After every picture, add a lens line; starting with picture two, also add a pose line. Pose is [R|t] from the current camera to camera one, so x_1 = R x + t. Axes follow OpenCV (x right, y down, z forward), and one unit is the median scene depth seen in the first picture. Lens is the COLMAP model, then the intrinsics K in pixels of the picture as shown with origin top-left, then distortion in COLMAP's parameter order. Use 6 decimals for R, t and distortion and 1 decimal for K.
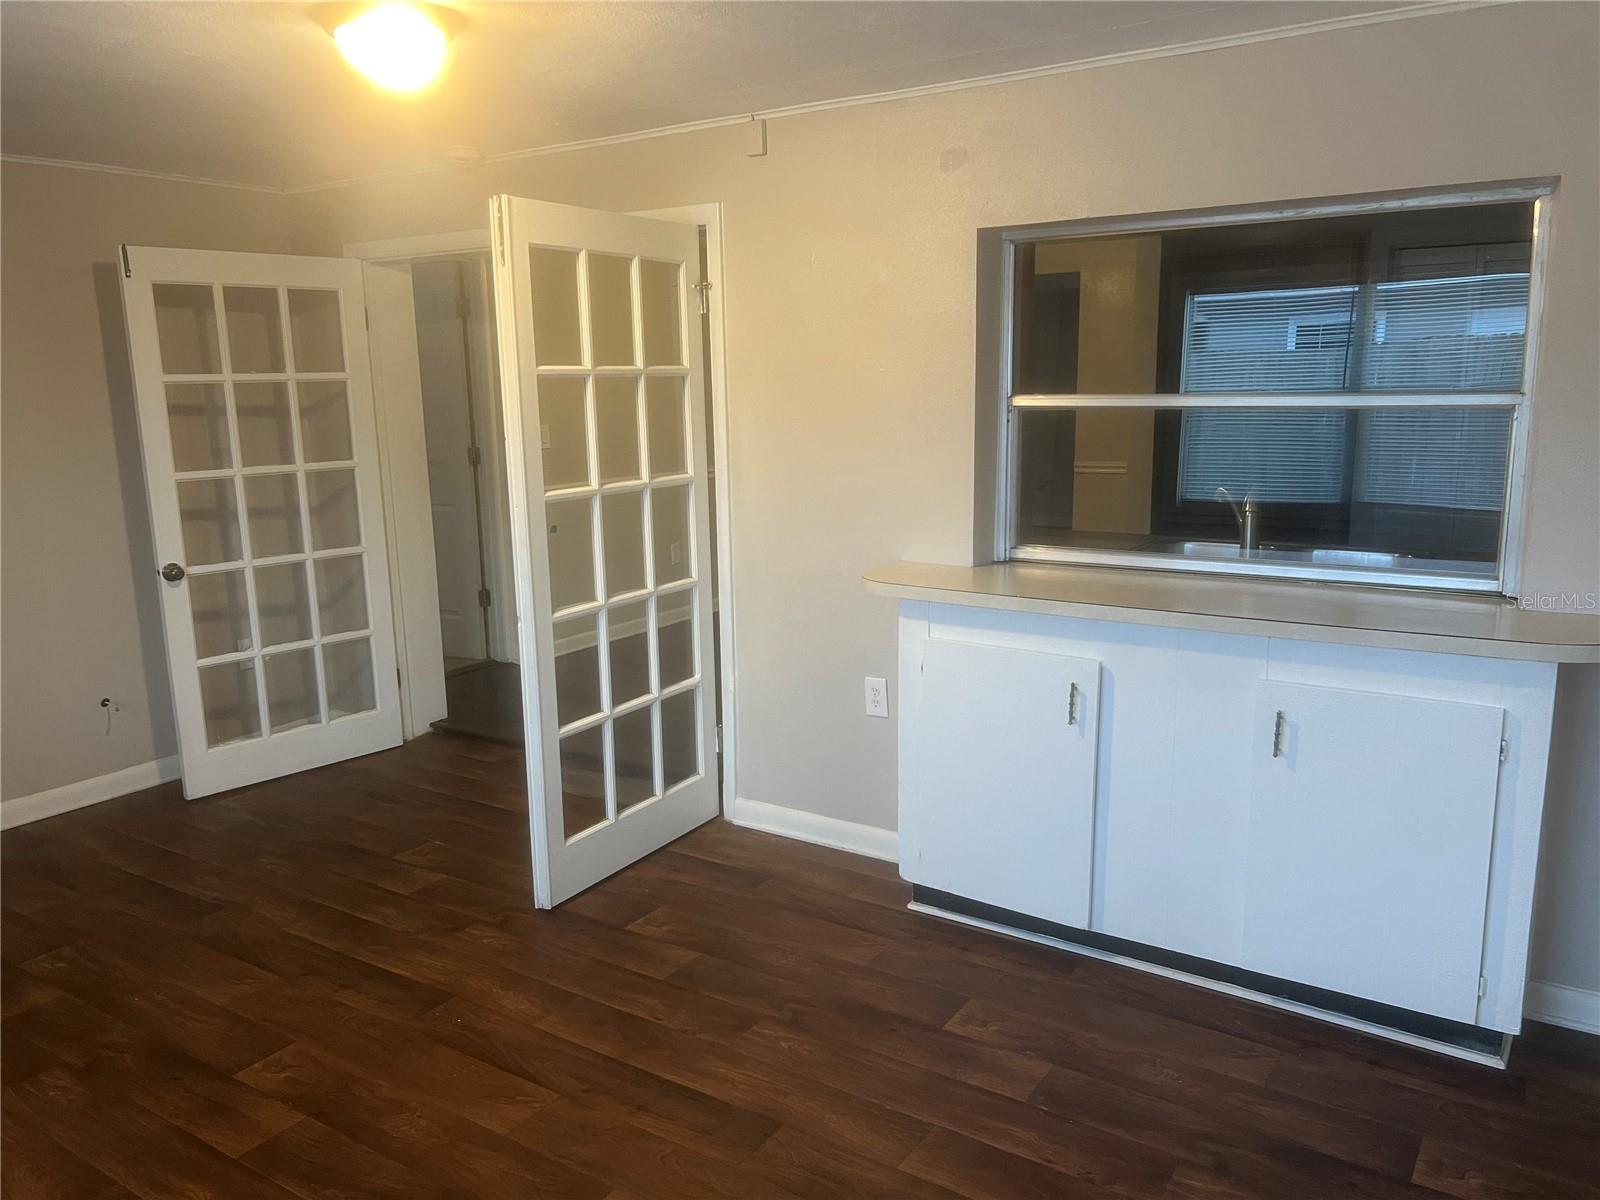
lens RADIAL K [[1210.1, 0, 812.5], [0, 1210.1, 603.6], [0, 0, 1]] dist [0.060018, -0.070353]
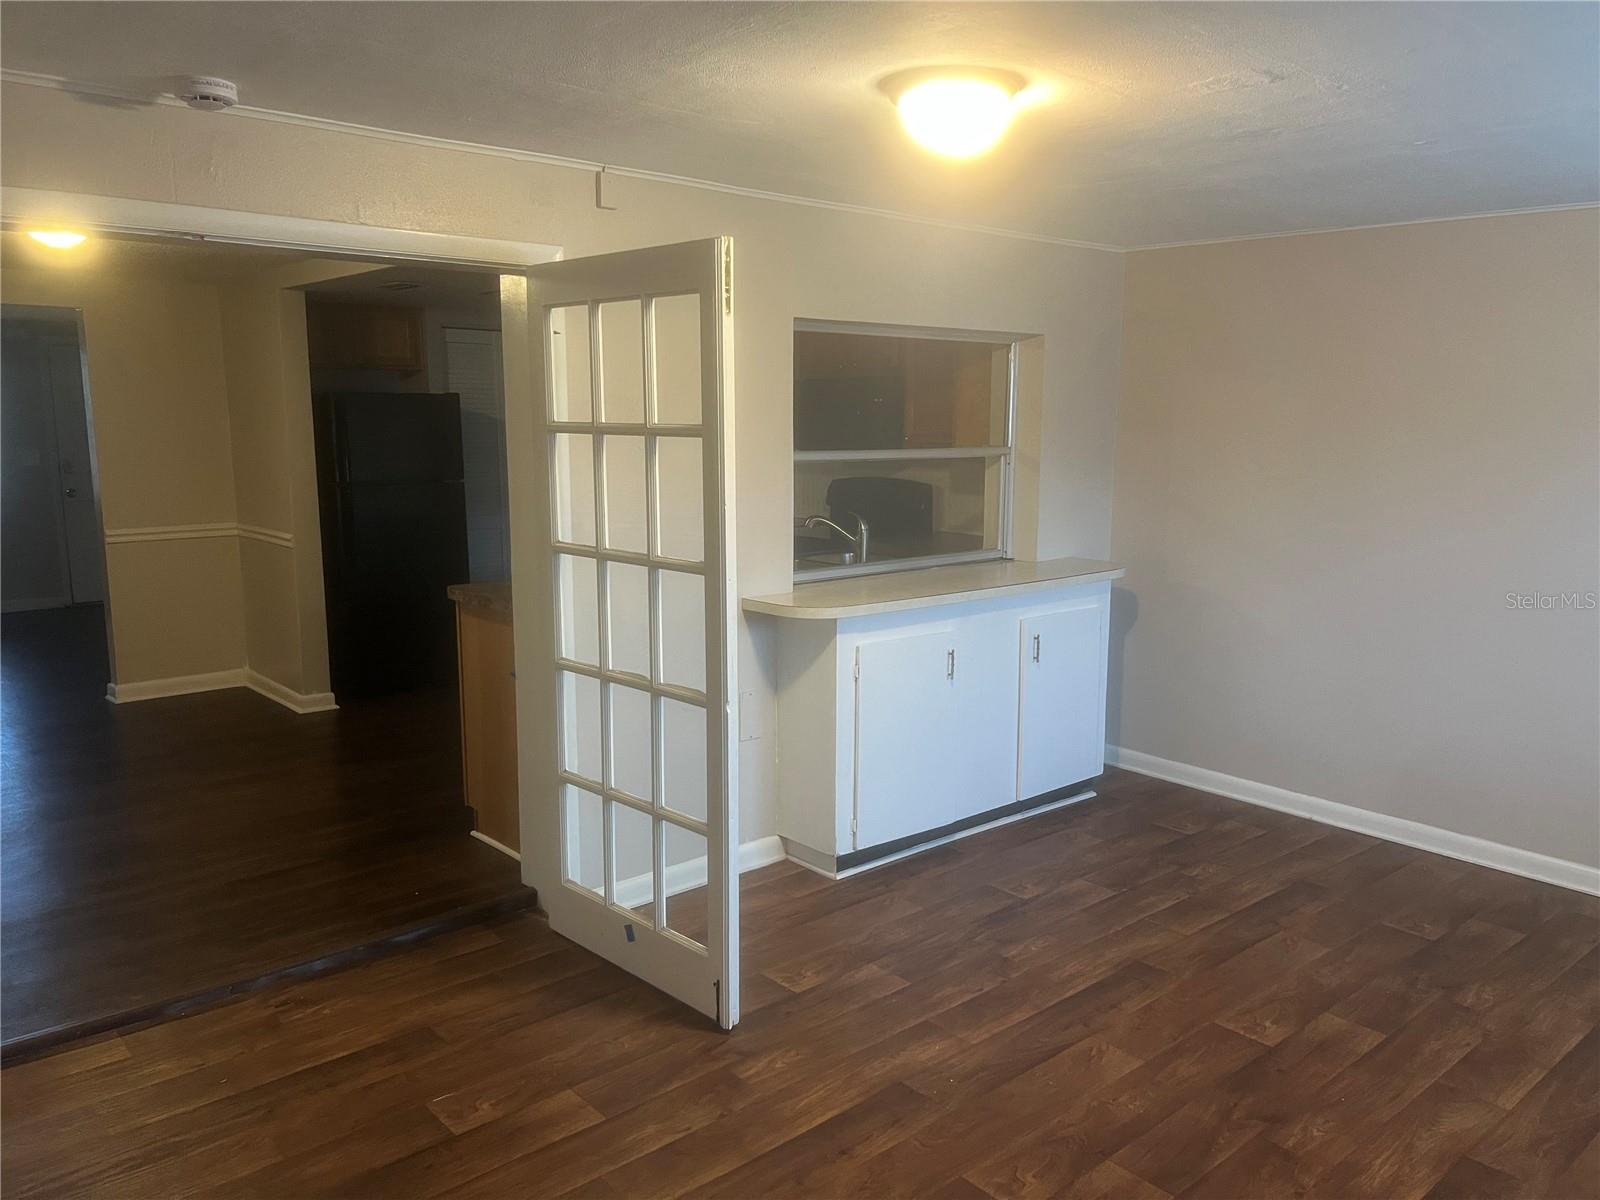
lens RADIAL K [[1210.1, 0, 816.0], [0, 1210.1, 596.6], [0, 0, 1]] dist [0.060018, -0.070353]
pose [[0.260492, -0.124789, 0.957377, -1.266852], [0.178071, 0.980810, 0.079392, -0.146619], [-0.948912, 0.149800, 0.277715, 0.804300]]
